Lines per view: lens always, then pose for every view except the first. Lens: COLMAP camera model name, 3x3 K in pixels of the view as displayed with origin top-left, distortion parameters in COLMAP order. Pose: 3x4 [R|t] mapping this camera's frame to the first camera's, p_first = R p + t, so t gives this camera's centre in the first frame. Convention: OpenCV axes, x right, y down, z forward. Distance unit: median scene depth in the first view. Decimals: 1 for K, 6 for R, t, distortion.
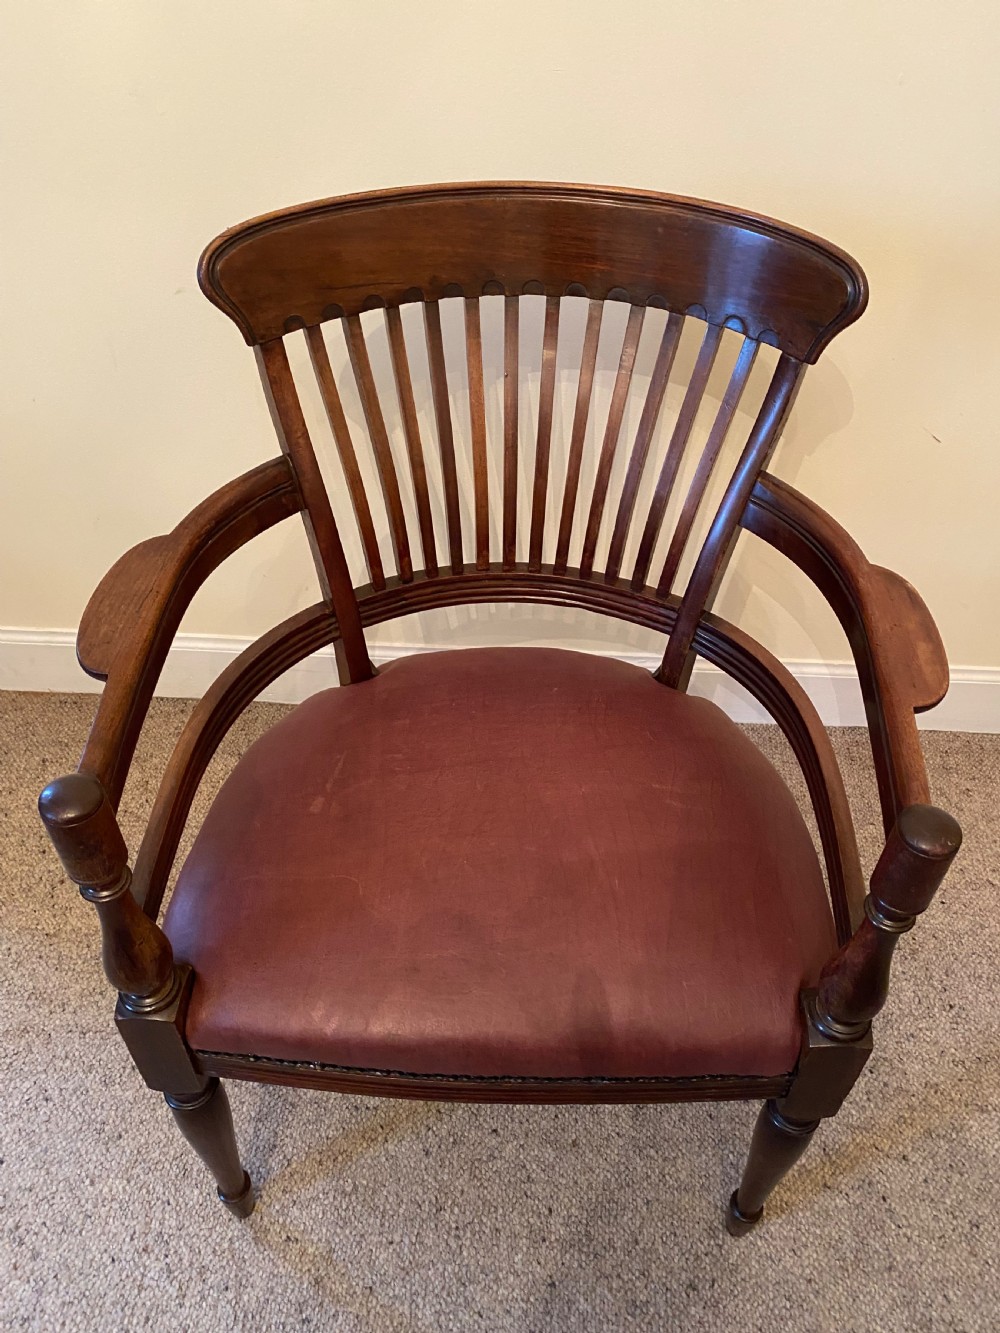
lens RADIAL K [[994.2, 0, 517.6], [0, 994.2, 659.3], [0, 0, 1]] dist [0.010414, -0.016115]
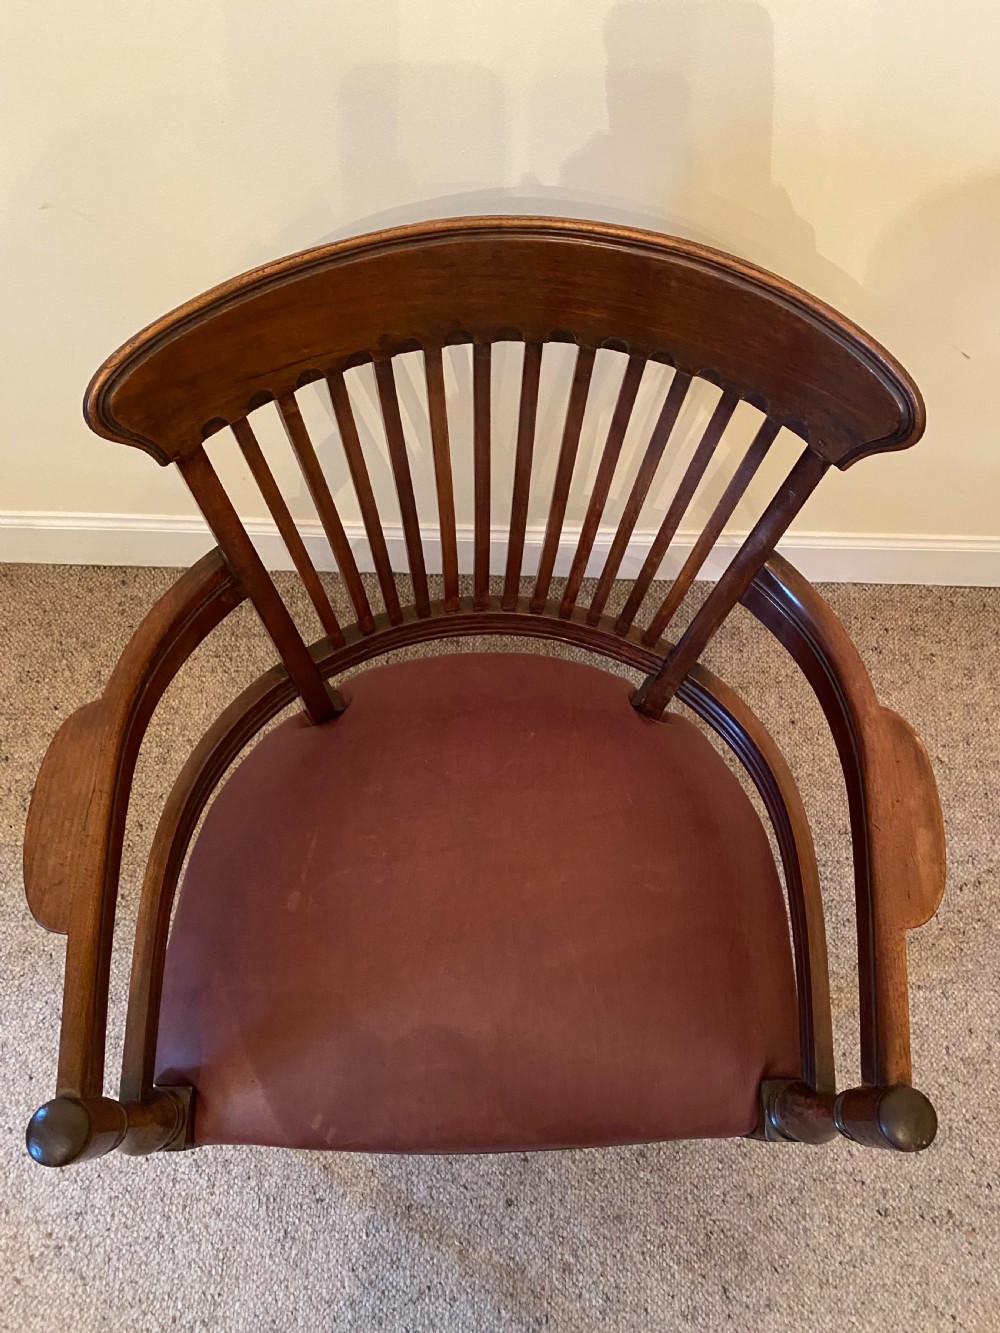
lens RADIAL K [[994.2, 0, 515.2], [0, 994.2, 654.9], [0, 0, 1]] dist [0.010414, -0.016115]
pose [[0.998816, -0.020198, 0.044249, -0.018148], [0.001060, 0.918528, 0.395355, -0.407854], [-0.048630, -0.394841, 0.917462, 0.152525]]
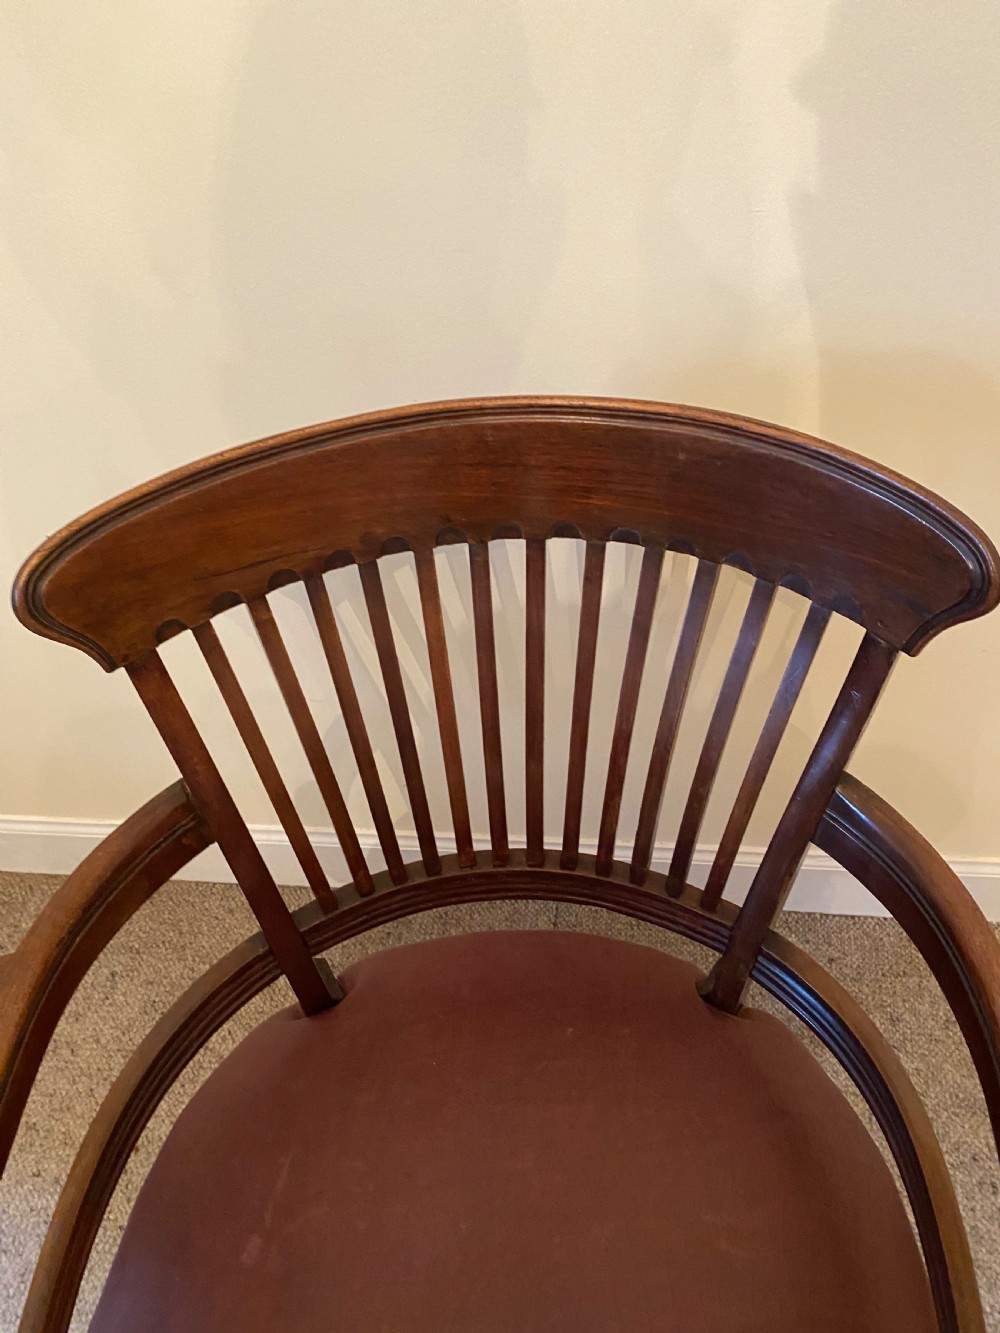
lens RADIAL K [[994.2, 0, 510.7], [0, 994.2, 665.9], [0, 0, 1]] dist [0.010414, -0.016115]
pose [[0.995883, -0.044248, -0.079118, 0.063617], [0.049275, 0.996811, 0.062760, -0.289554], [0.076089, -0.066400, 0.994888, 0.255055]]
